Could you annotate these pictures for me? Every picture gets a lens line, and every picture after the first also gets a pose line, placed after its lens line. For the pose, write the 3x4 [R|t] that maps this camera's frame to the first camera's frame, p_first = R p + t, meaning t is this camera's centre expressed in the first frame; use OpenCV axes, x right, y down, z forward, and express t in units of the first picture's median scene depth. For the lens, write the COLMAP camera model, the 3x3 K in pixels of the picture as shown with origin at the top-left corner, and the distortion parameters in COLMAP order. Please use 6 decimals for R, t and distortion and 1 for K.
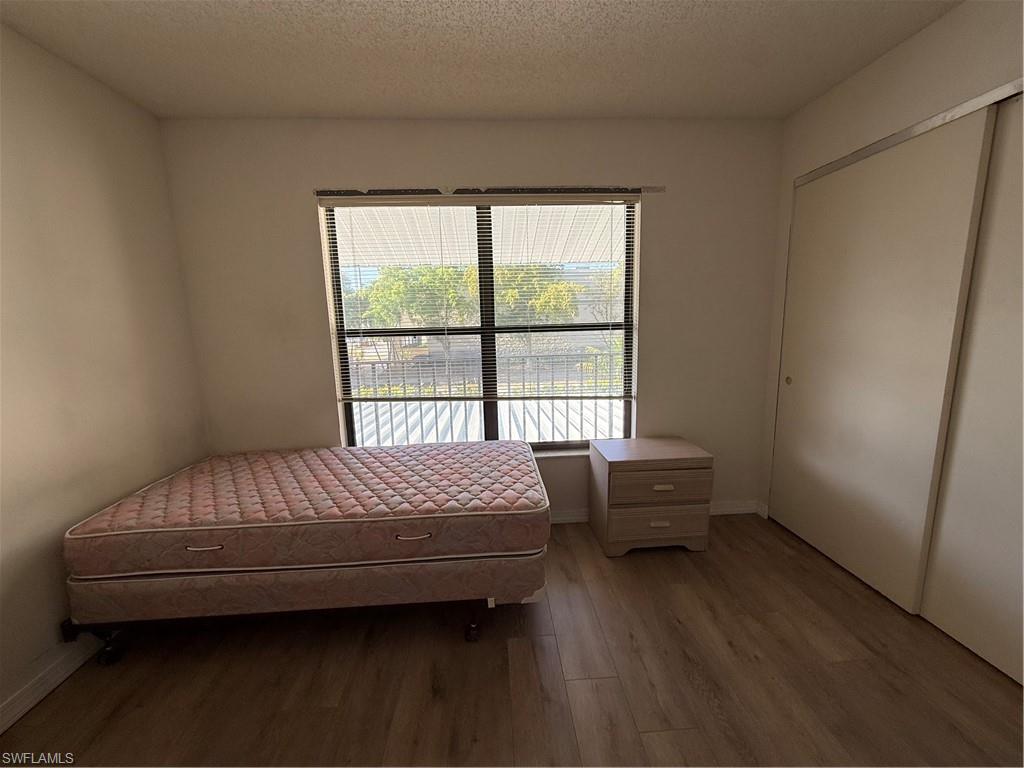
lens RADIAL K [[408.2, 0, 513.8], [0, 408.2, 385.7], [0, 0, 1]] dist [-0.001421, 0.000123]
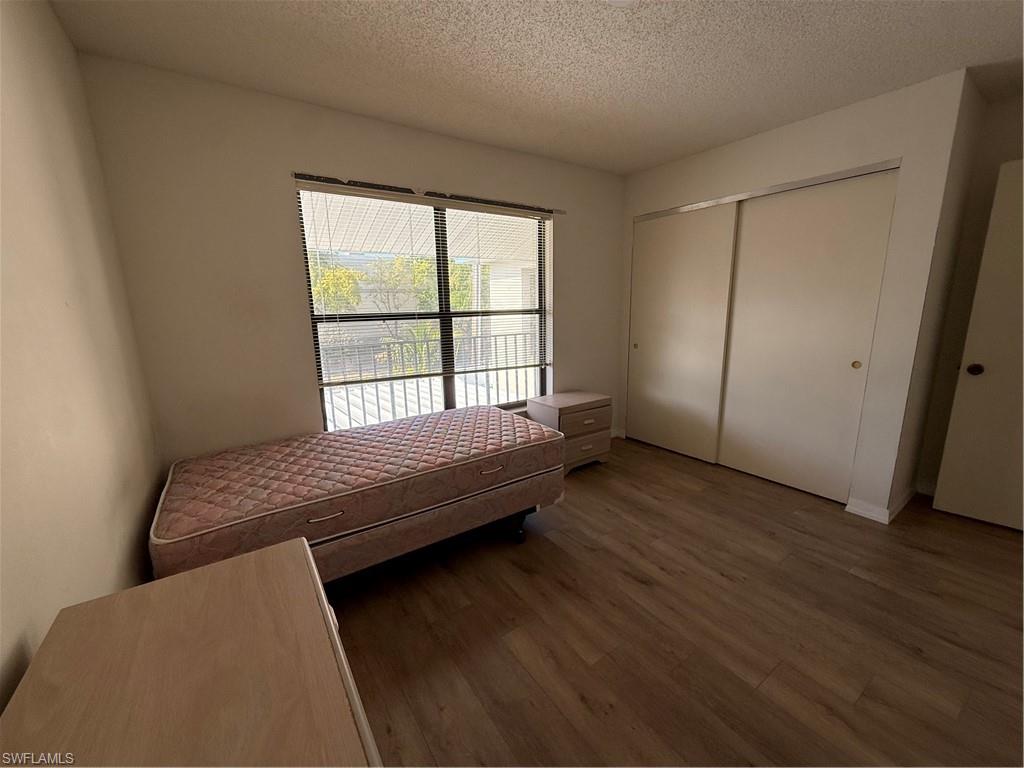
lens RADIAL K [[408.2, 0, 513.8], [0, 408.2, 385.7], [0, 0, 1]] dist [-0.001421, 0.000123]
pose [[0.856050, -0.093137, 0.508433, -0.540308], [0.079843, 0.995653, 0.047955, 0.026664], [-0.510690, -0.000457, 0.859765, -0.109506]]
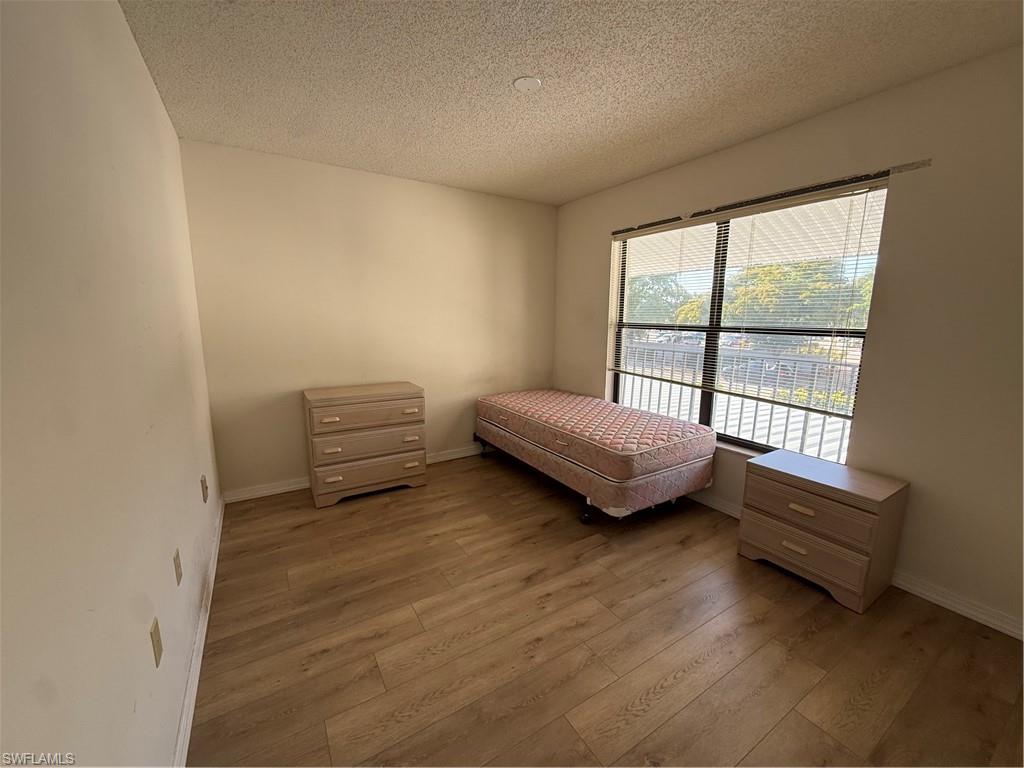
lens RADIAL K [[408.2, 0, 513.8], [0, 408.2, 385.7], [0, 0, 1]] dist [-0.001421, 0.000123]
pose [[0.473481, 0.179756, -0.862266, 0.728881], [-0.161808, 0.980045, 0.115459, -0.023249], [0.865814, 0.084854, 0.493119, -0.036853]]
